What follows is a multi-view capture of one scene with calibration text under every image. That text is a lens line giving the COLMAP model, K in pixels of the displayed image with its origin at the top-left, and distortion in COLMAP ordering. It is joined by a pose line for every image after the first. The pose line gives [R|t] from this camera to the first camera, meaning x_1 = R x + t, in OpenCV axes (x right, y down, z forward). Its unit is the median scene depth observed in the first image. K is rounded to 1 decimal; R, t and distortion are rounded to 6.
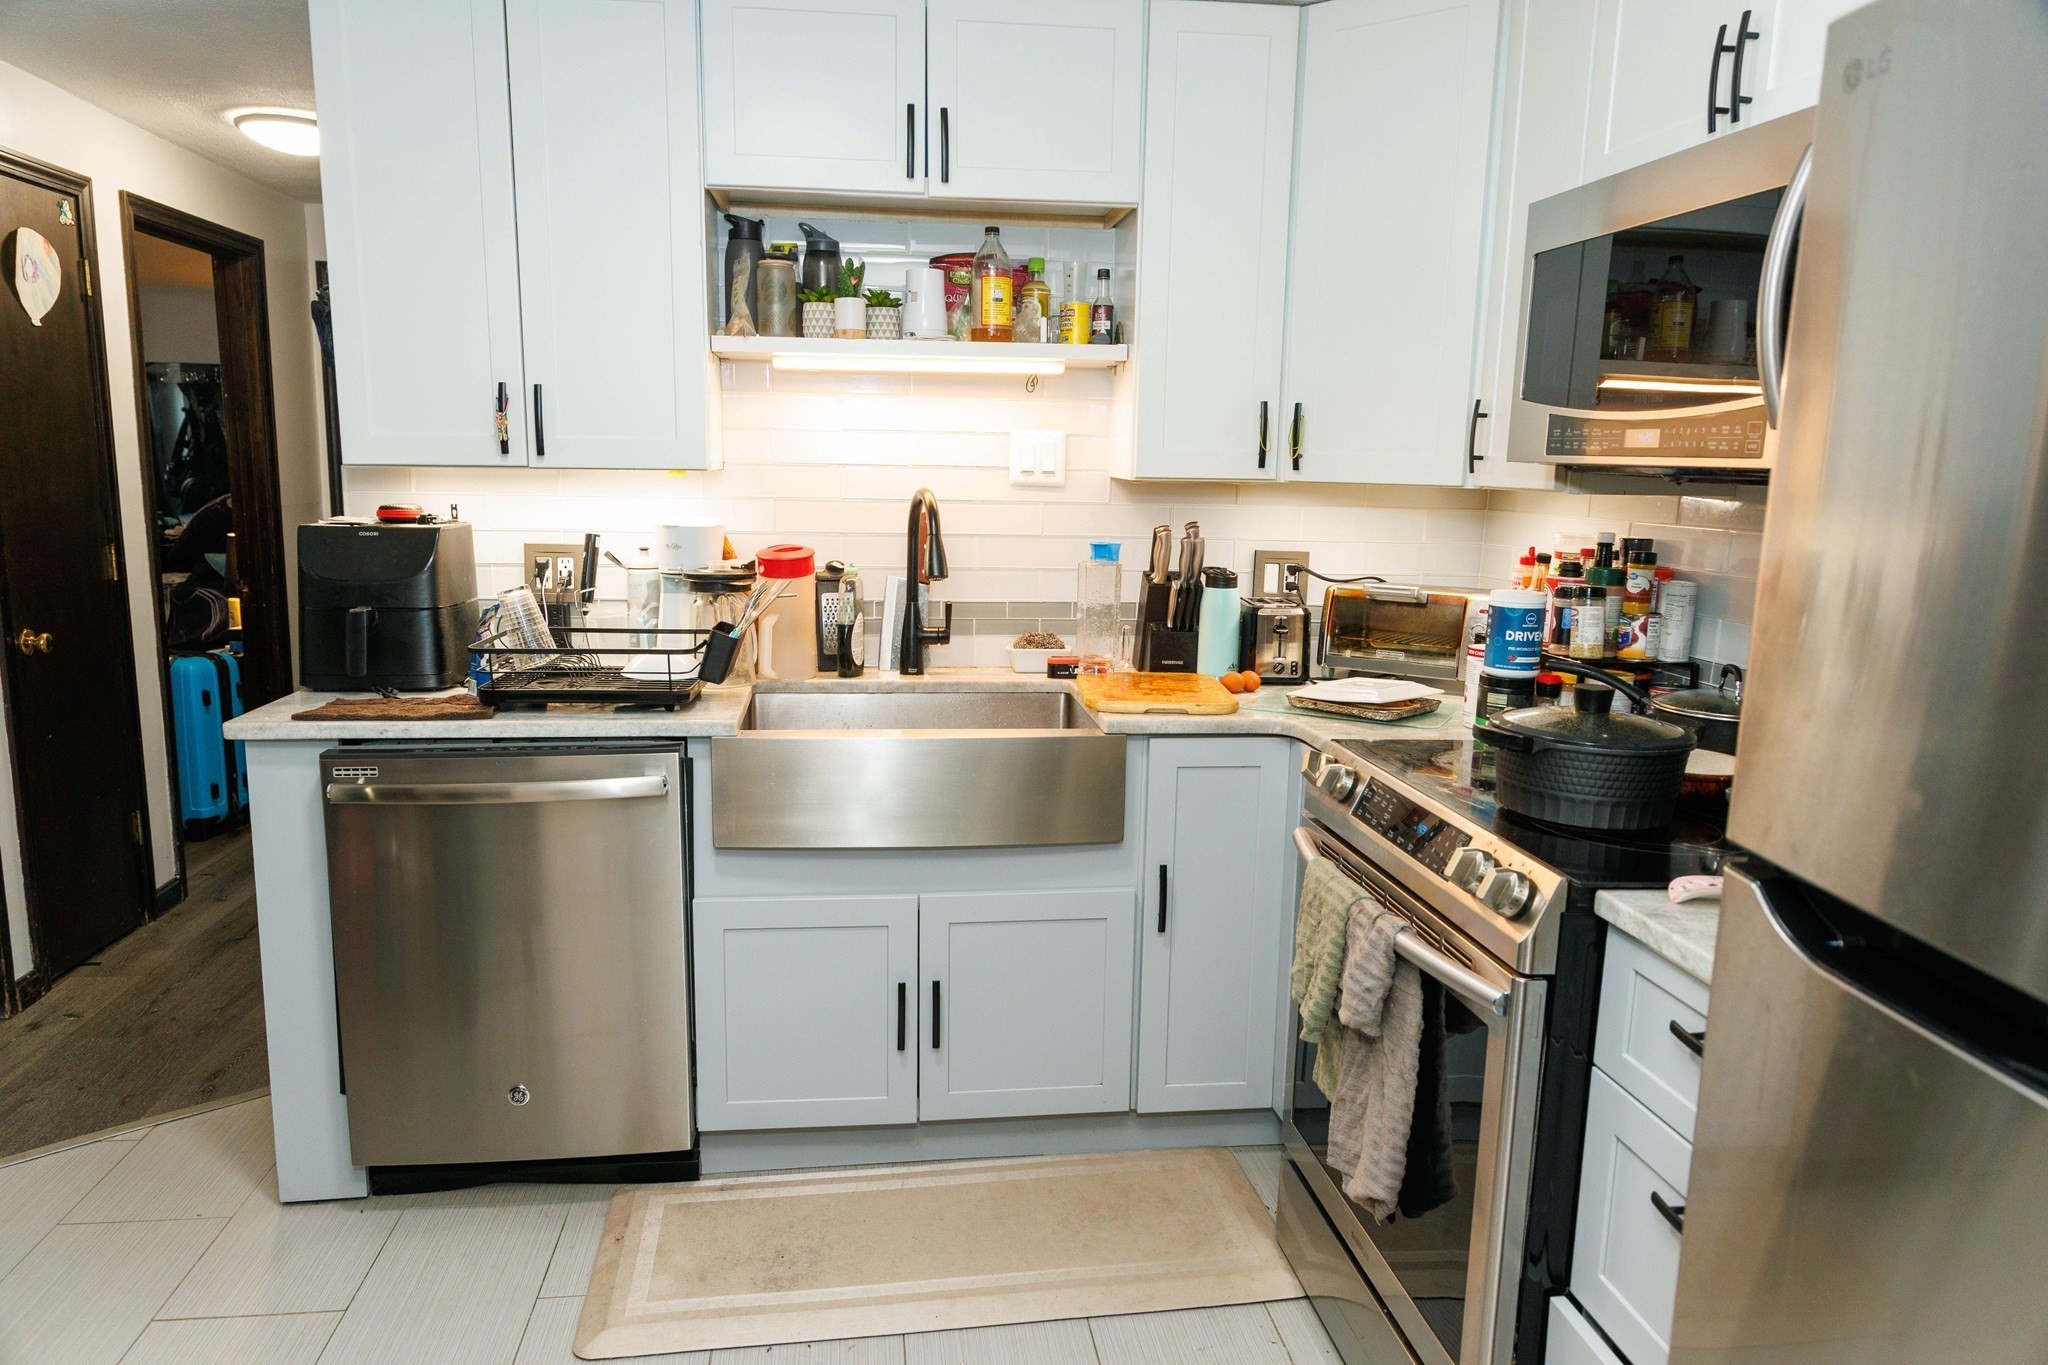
lens RADIAL K [[1368.8, 0, 1027.1], [0, 1368.8, 690.5], [0, 0, 1]] dist [0.044574, -0.027302]
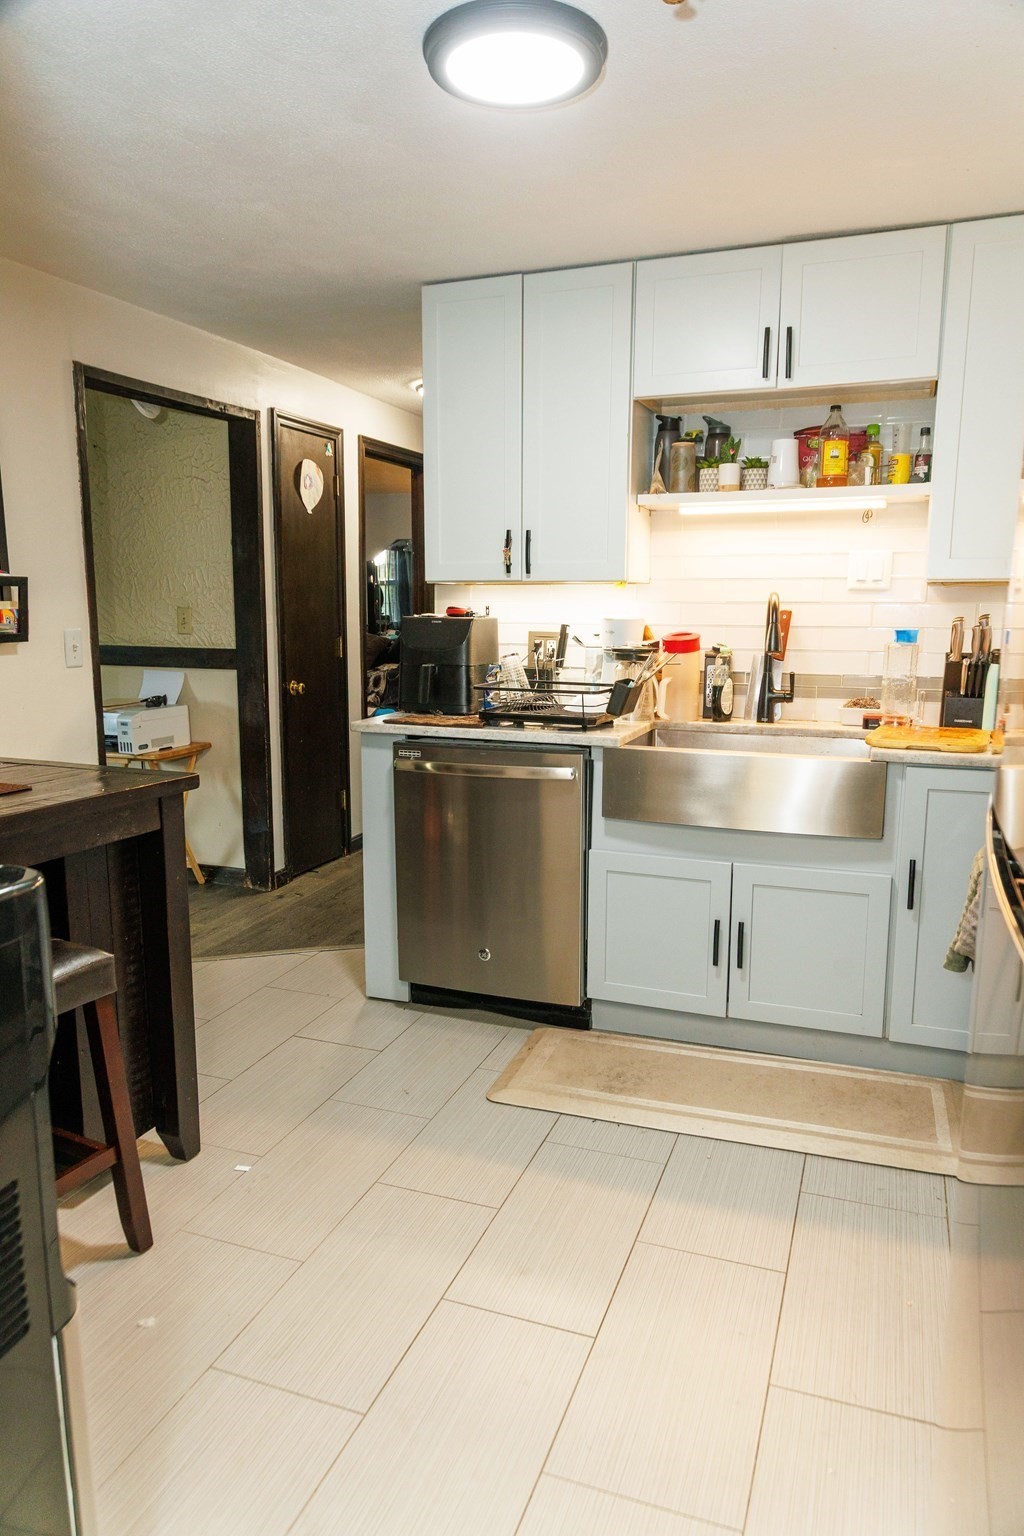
lens RADIAL K [[1026.6, 0, 515.0], [0, 1026.6, 766.4], [0, 0, 1]] dist [0.044574, -0.027302]
pose [[0.894231, 0.062282, -0.443251, 0.174805], [-0.065346, 0.997828, 0.008375, 0.045487], [0.442810, 0.021475, 0.896358, -0.091816]]
